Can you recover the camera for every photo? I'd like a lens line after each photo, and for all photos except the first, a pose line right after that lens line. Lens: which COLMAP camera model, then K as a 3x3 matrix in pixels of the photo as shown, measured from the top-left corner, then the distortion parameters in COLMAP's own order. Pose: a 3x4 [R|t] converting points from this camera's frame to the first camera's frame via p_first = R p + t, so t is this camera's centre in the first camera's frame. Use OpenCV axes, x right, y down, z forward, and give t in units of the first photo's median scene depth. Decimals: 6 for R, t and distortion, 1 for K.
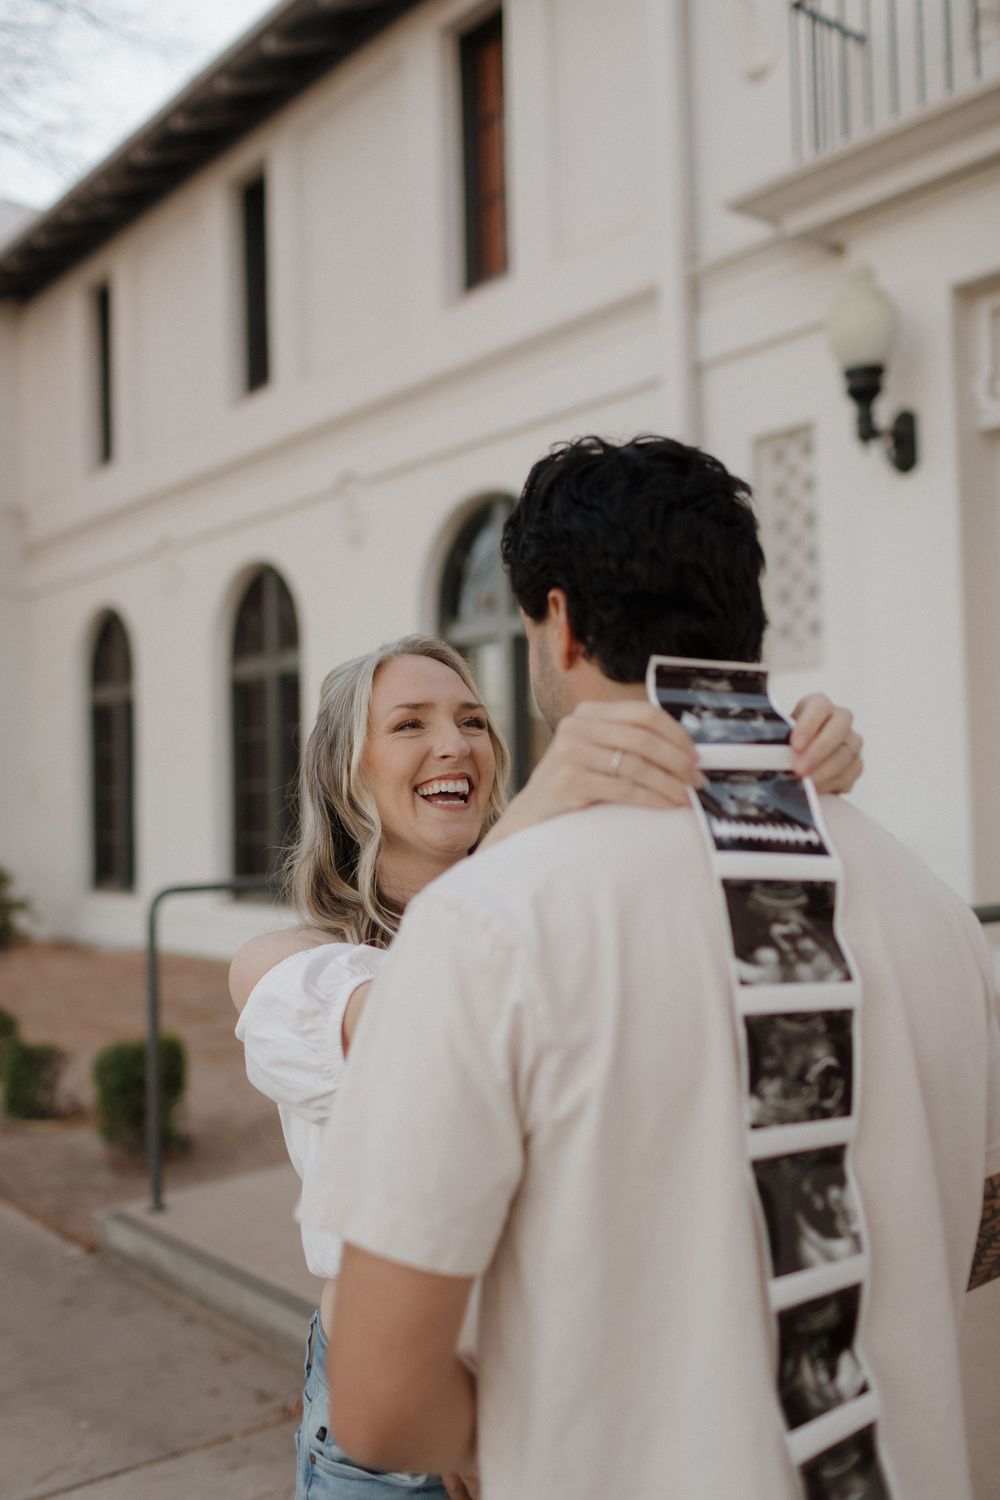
lens RADIAL K [[1453.0, 0, 478.1], [0, 1453.0, 752.7], [0, 0, 1]] dist [-0.002026, -0.002800]
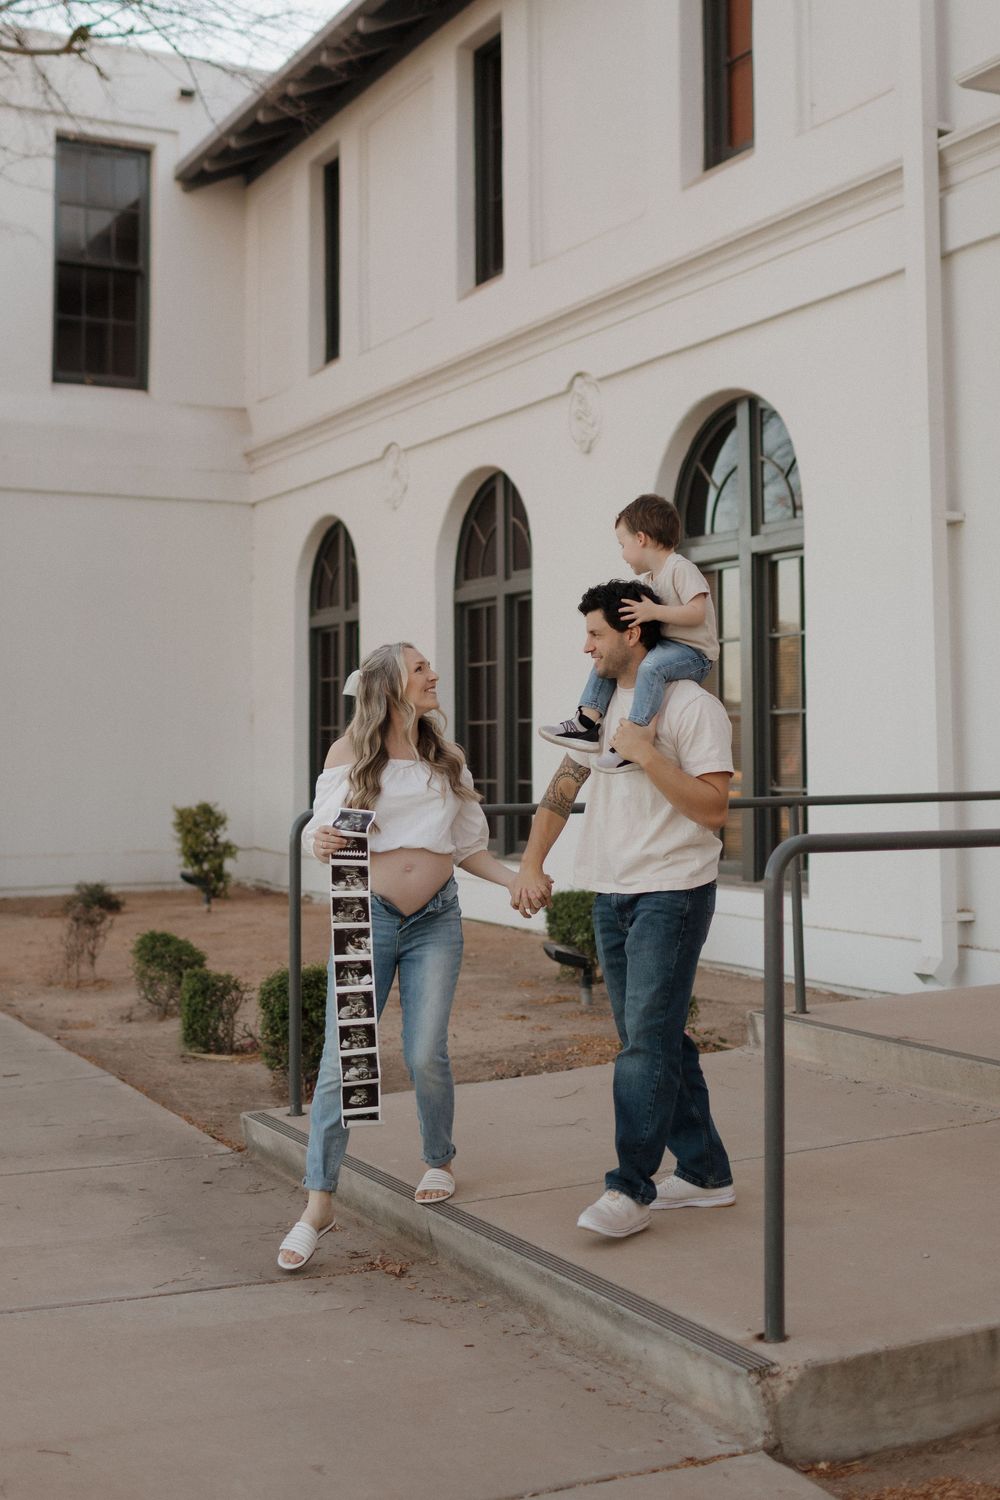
lens RADIAL K [[1782.0, 0, 500.0], [0, 1782.0, 750.0], [0, 0, 1]] dist [-0.097565, 0.017258]
pose [[0.985235, 0.019427, -0.170104, 0.061219], [-0.014281, 0.999404, 0.031423, 0.007140], [0.170613, -0.028530, 0.984925, -0.098310]]
